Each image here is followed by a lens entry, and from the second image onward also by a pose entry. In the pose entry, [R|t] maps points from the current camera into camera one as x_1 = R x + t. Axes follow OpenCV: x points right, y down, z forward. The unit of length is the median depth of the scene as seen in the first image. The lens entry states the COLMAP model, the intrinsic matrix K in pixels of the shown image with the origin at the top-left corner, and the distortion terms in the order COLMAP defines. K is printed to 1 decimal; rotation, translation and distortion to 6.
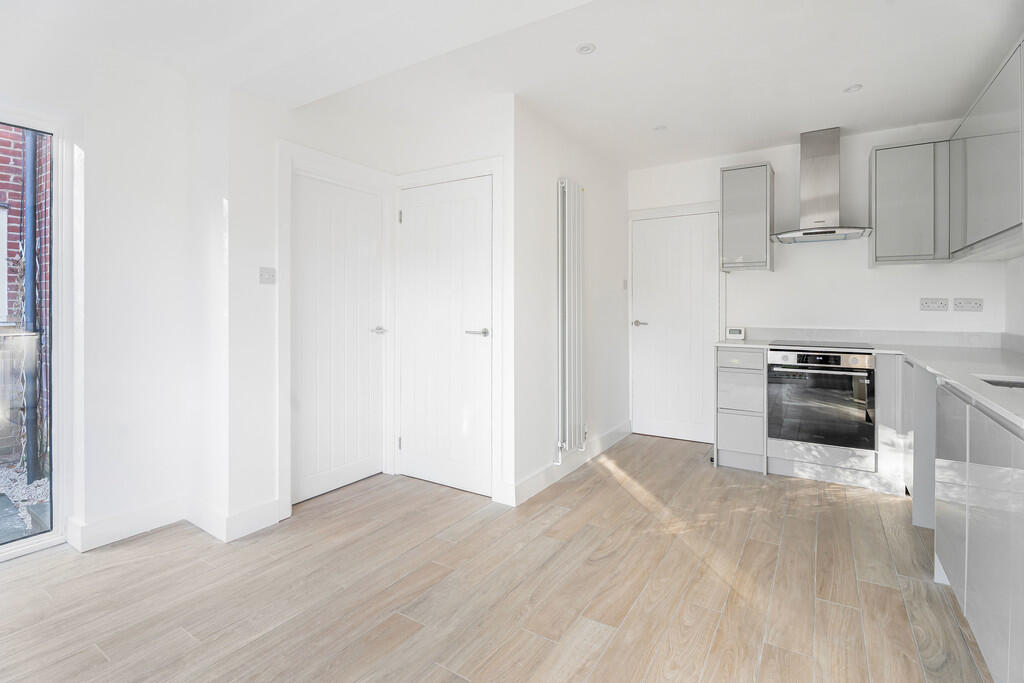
lens RADIAL K [[484.8, 0, 515.0], [0, 484.8, 307.3], [0, 0, 1]] dist [-0.002304, -0.000939]
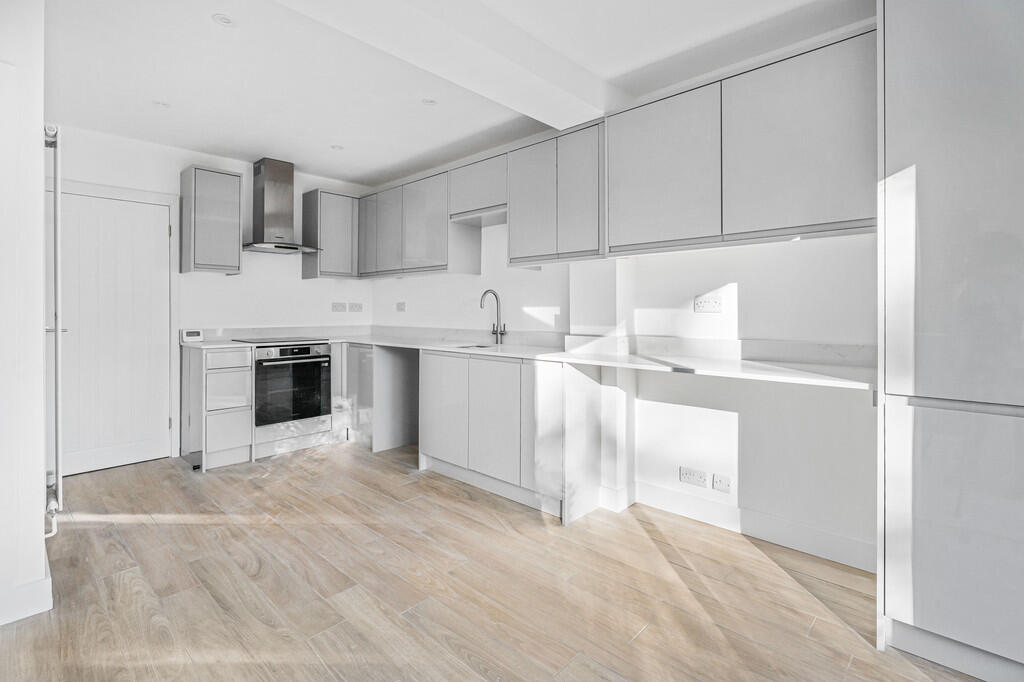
lens RADIAL K [[484.8, 0, 515.0], [0, 484.8, 306.8], [0, 0, 1]] dist [-0.002304, -0.000939]
pose [[0.182131, 0.007286, 0.983247, -0.516391], [-0.001429, 0.999973, -0.007146, 0.002572], [-0.983273, -0.000103, 0.182136, 0.247291]]
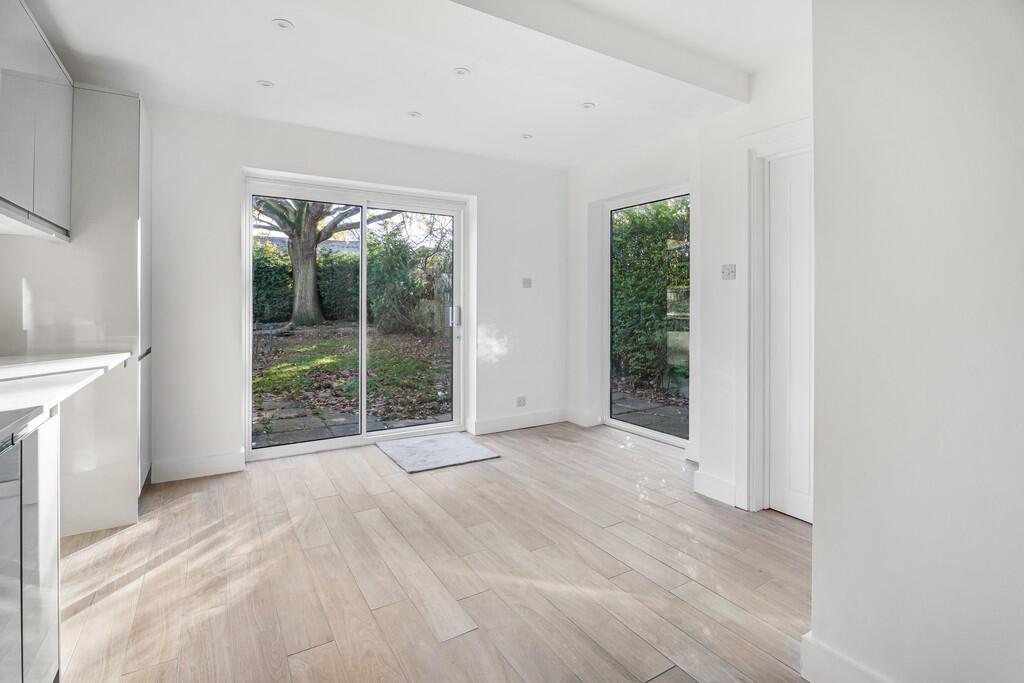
lens RADIAL K [[484.8, 0, 515.0], [0, 484.8, 307.3], [0, 0, 1]] dist [-0.002304, -0.000939]
pose [[-0.424893, 0.007301, -0.905214, 0.588213], [-0.001572, 0.999960, 0.008803, 0.002984], [0.905242, 0.005163, -0.424864, 0.902105]]
